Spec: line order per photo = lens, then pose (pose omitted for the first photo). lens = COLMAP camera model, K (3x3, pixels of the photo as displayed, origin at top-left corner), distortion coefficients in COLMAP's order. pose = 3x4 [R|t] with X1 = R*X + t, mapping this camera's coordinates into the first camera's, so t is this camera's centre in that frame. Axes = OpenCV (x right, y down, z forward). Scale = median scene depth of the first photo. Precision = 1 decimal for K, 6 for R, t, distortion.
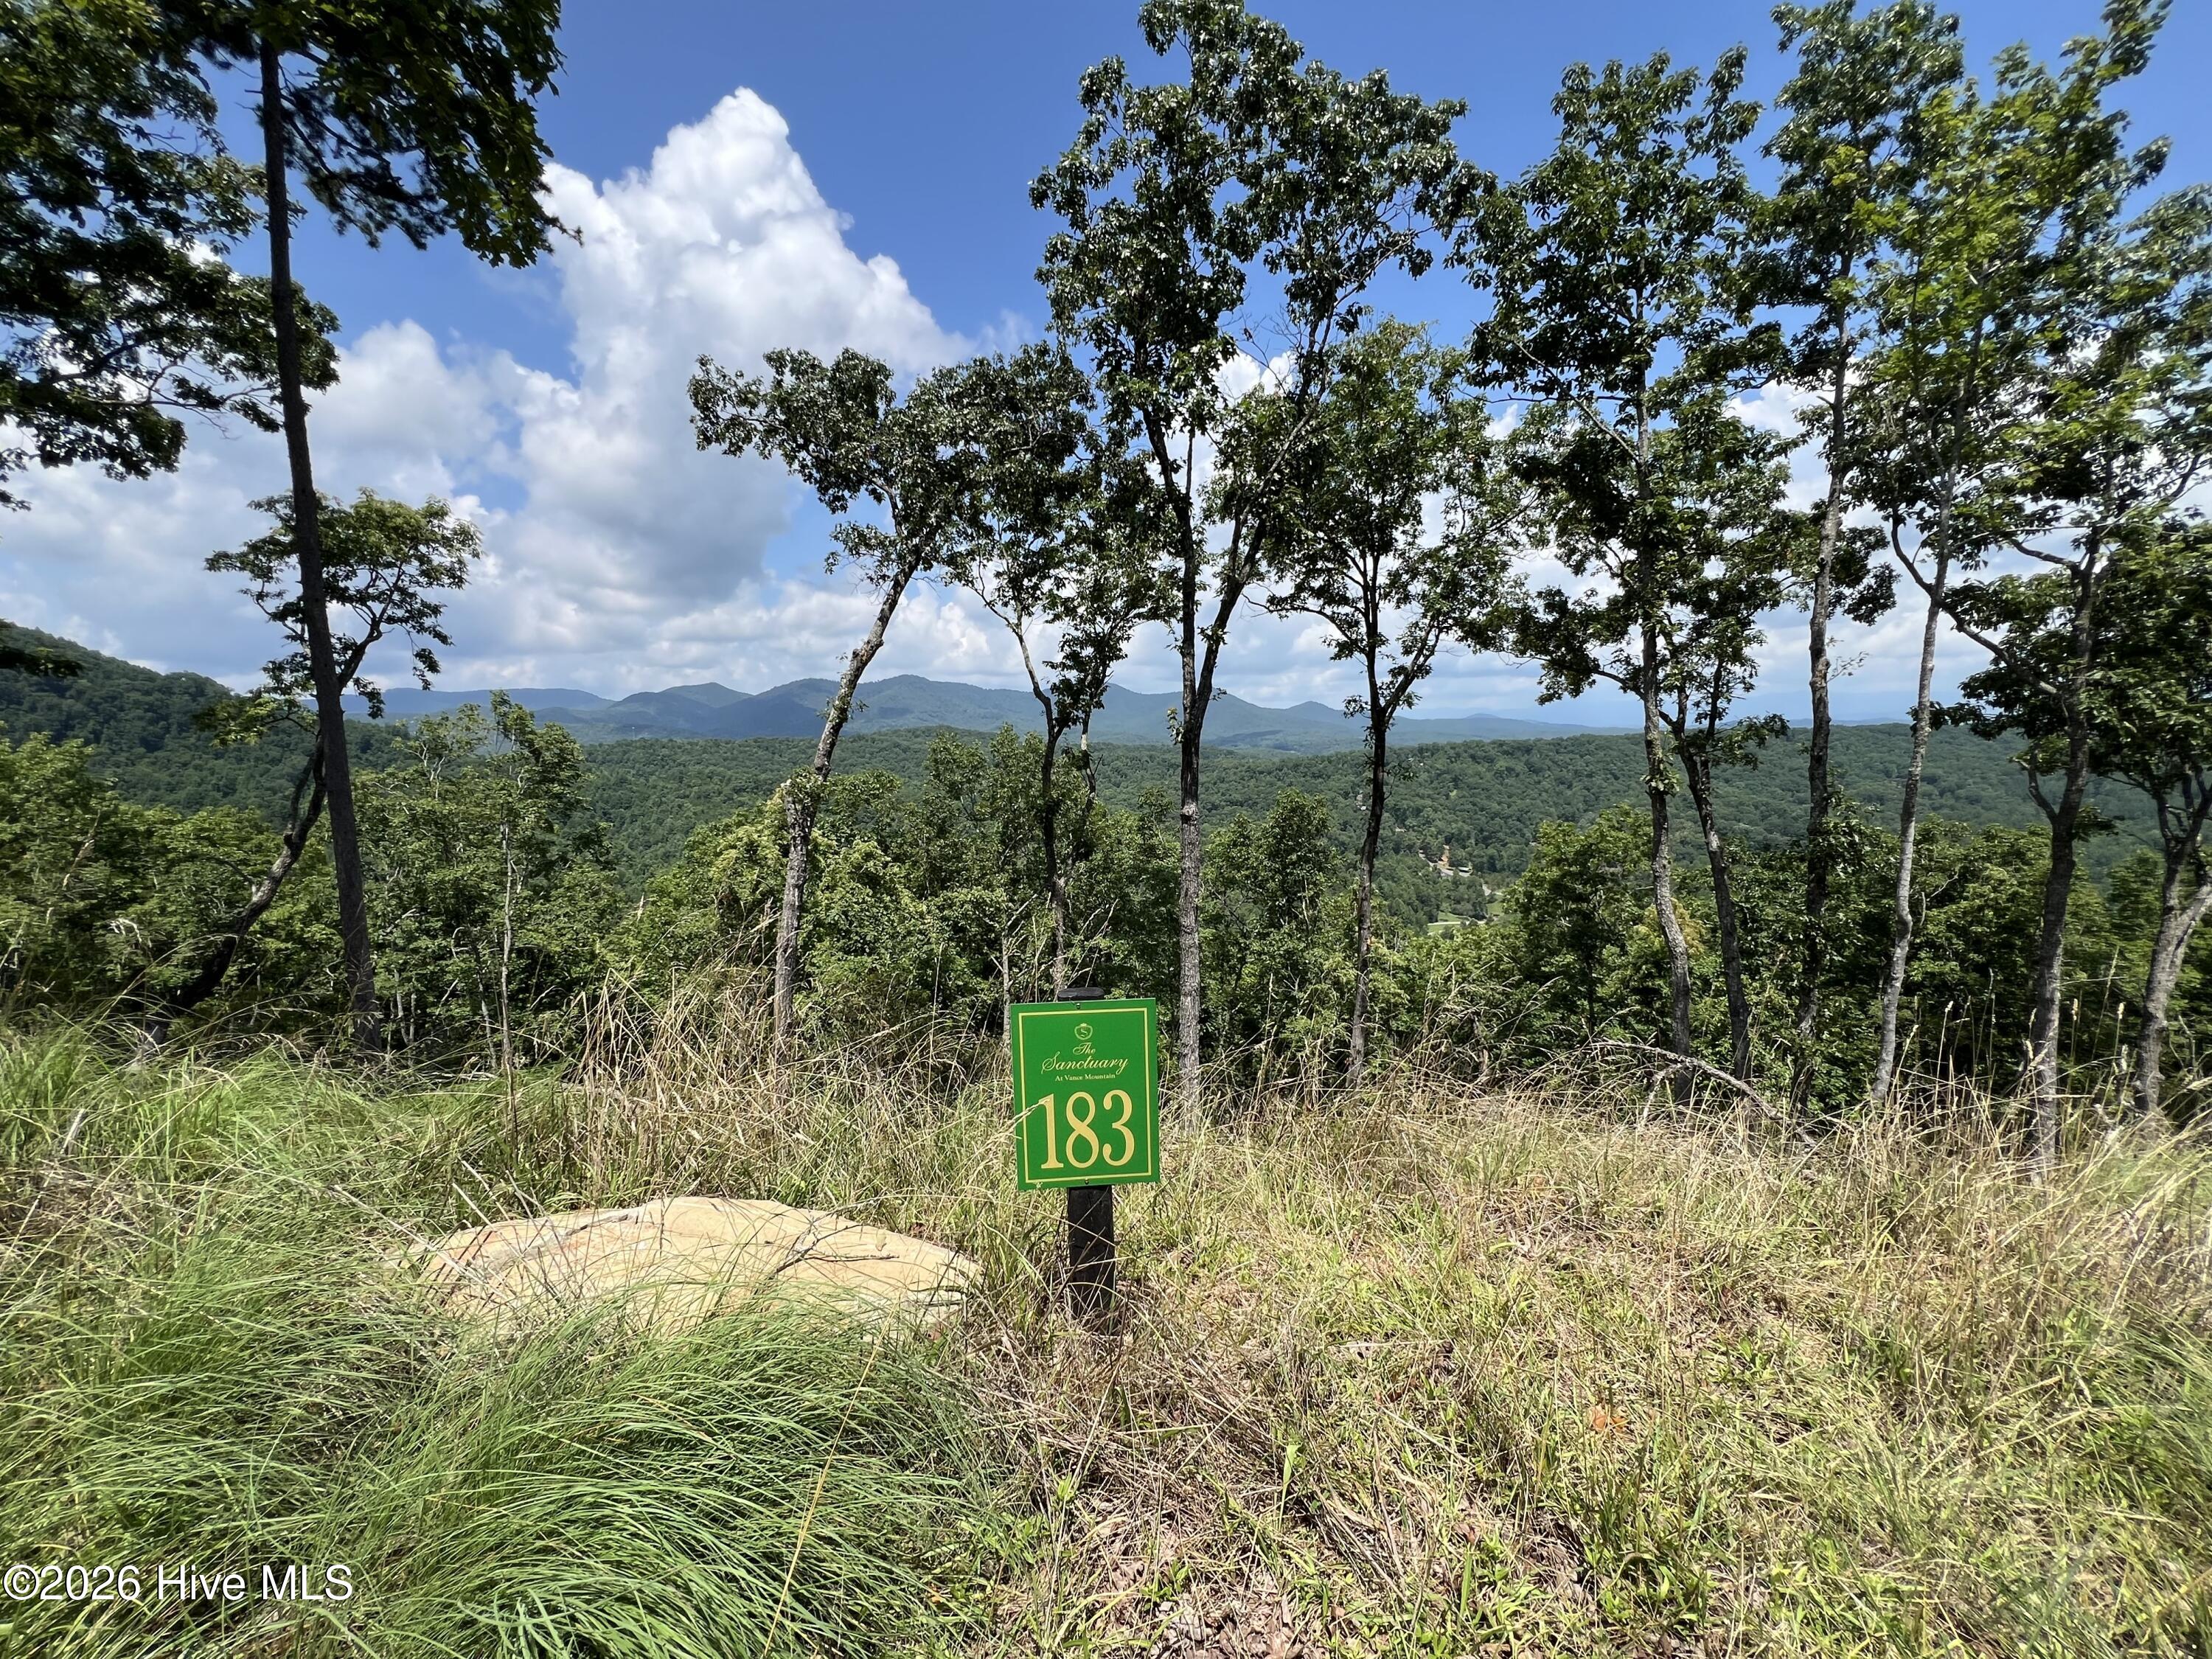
lens RADIAL K [[893.9, 0, 1106.0], [0, 893.9, 829.5], [0, 0, 1]] dist [-0.002548, 0.000624]
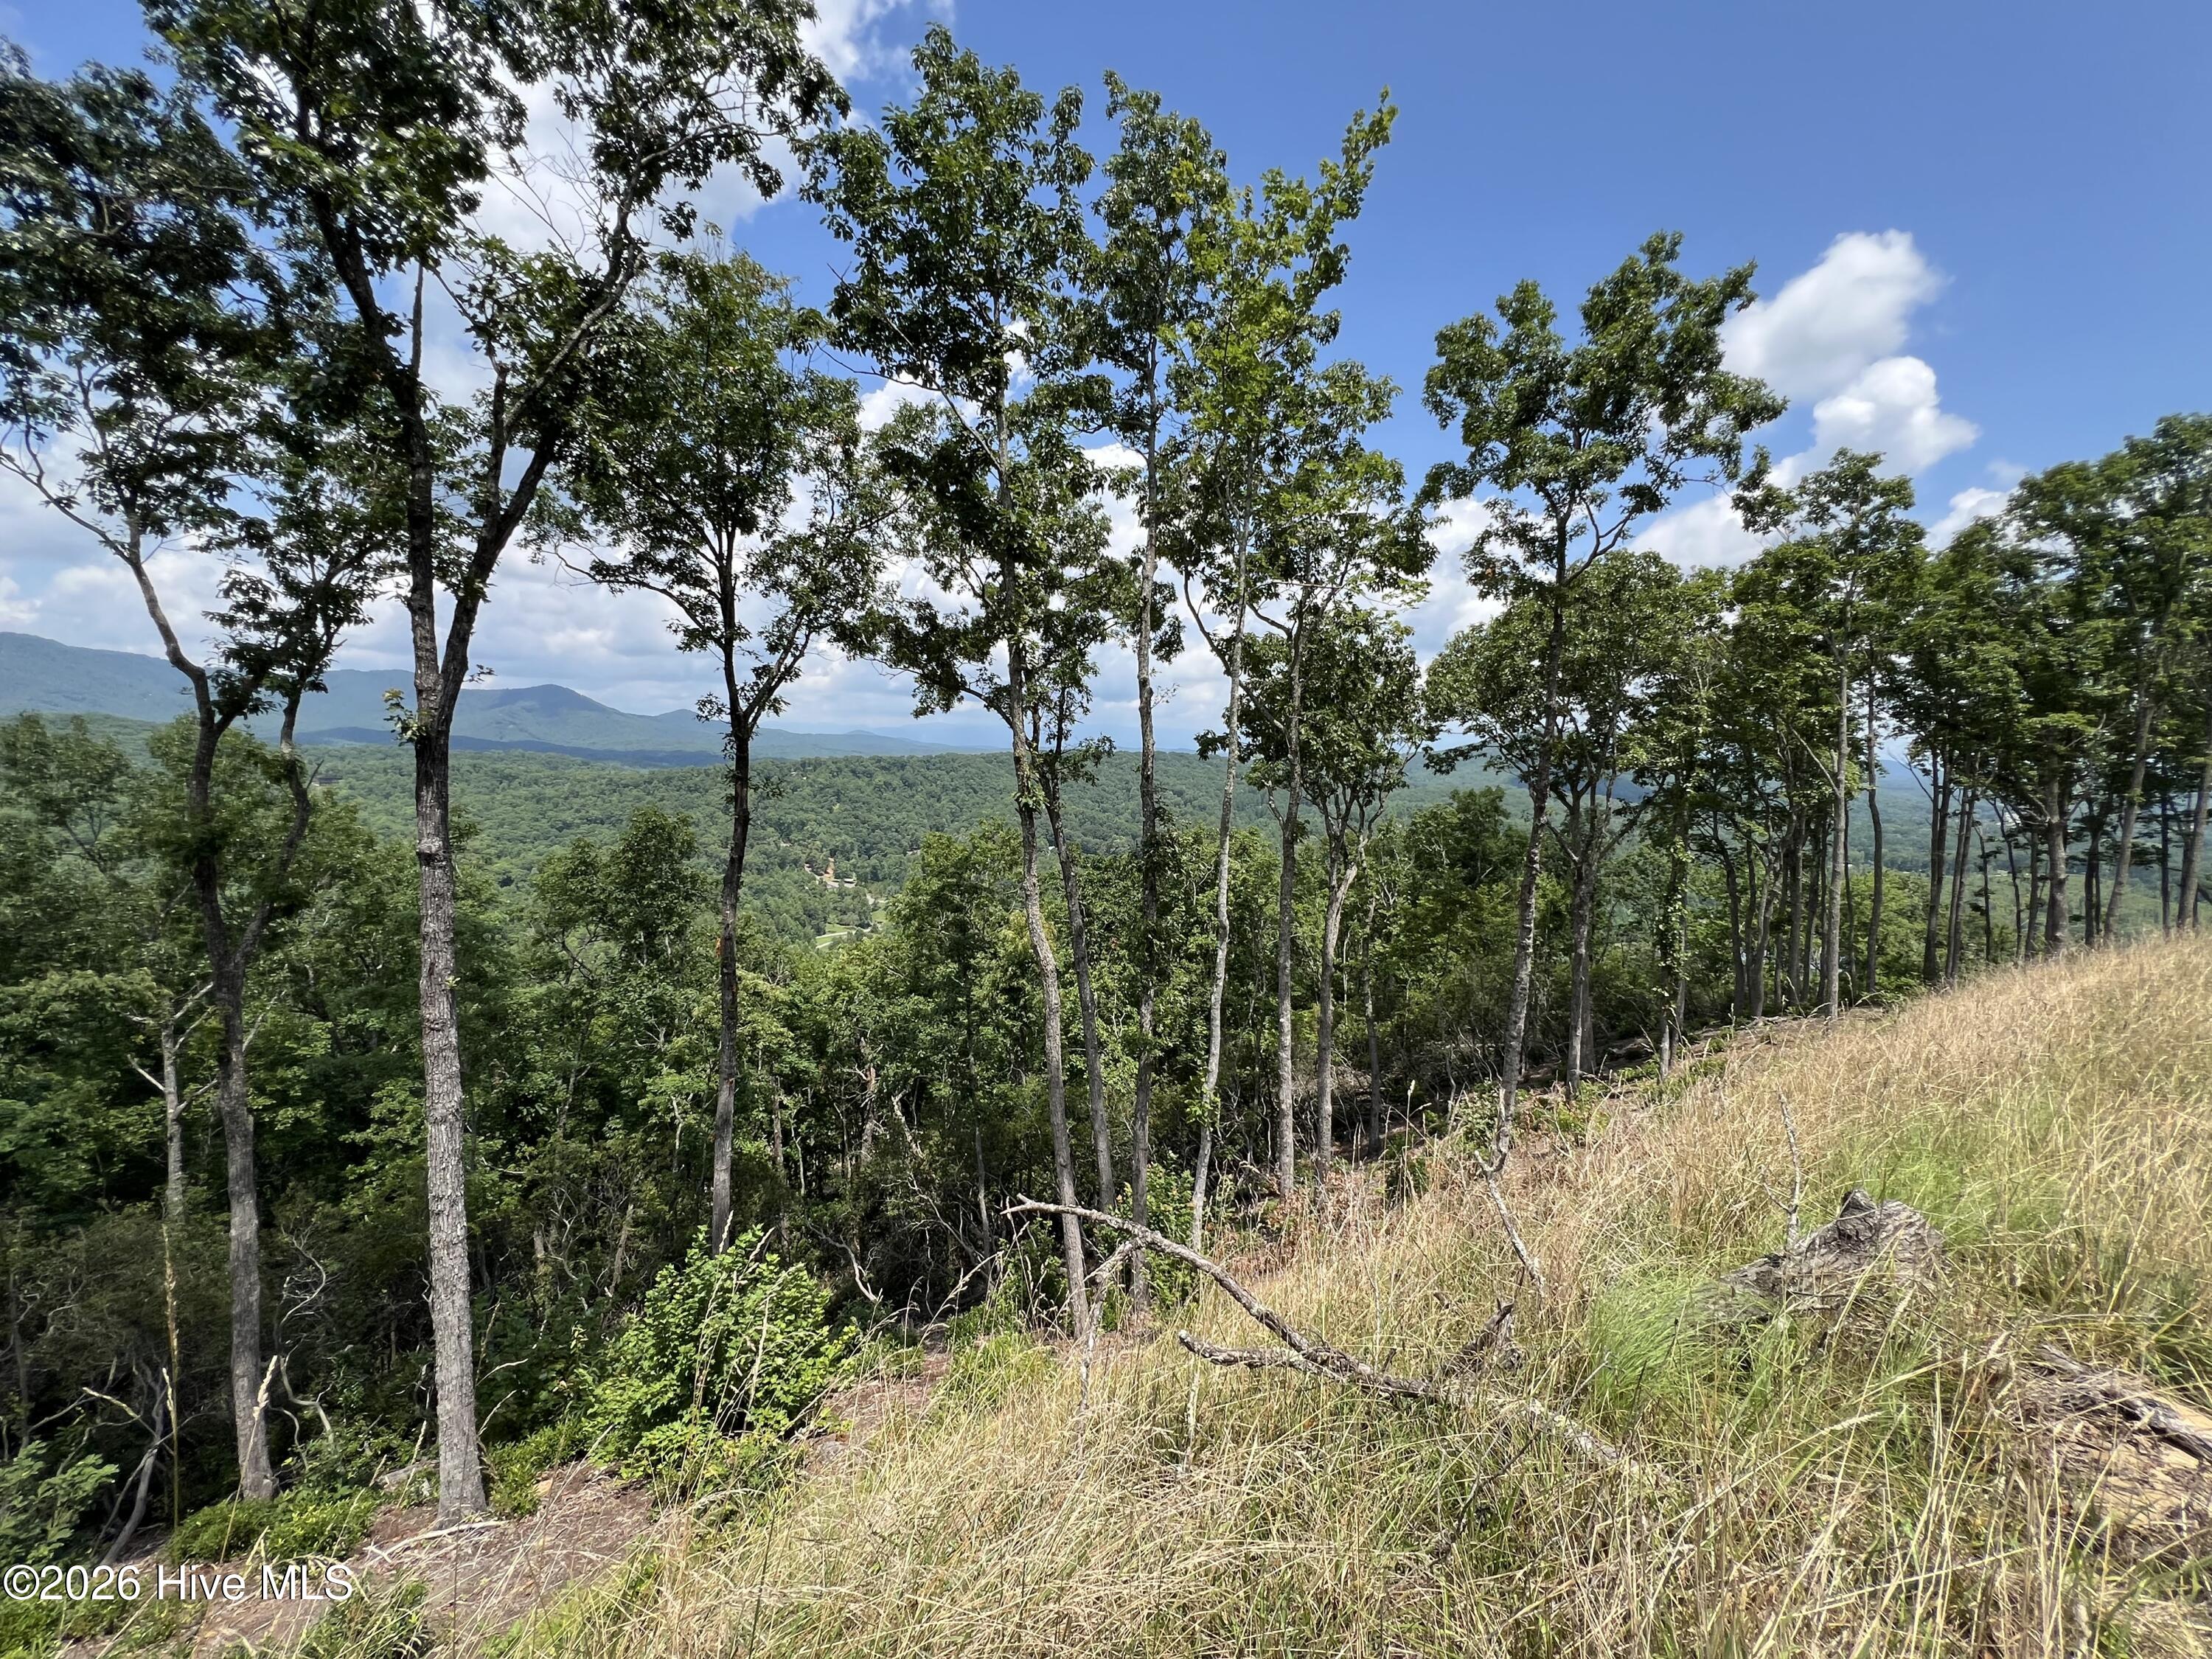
lens RADIAL K [[891.6, 0, 1087.6], [0, 891.6, 822.6], [0, 0, 1]] dist [-0.004012, 0.001383]
pose [[0.800752, -0.020625, 0.598641, 0.059923], [0.031077, 0.999492, -0.007134, -0.014740], [-0.598190, 0.024316, 0.800986, 0.127240]]
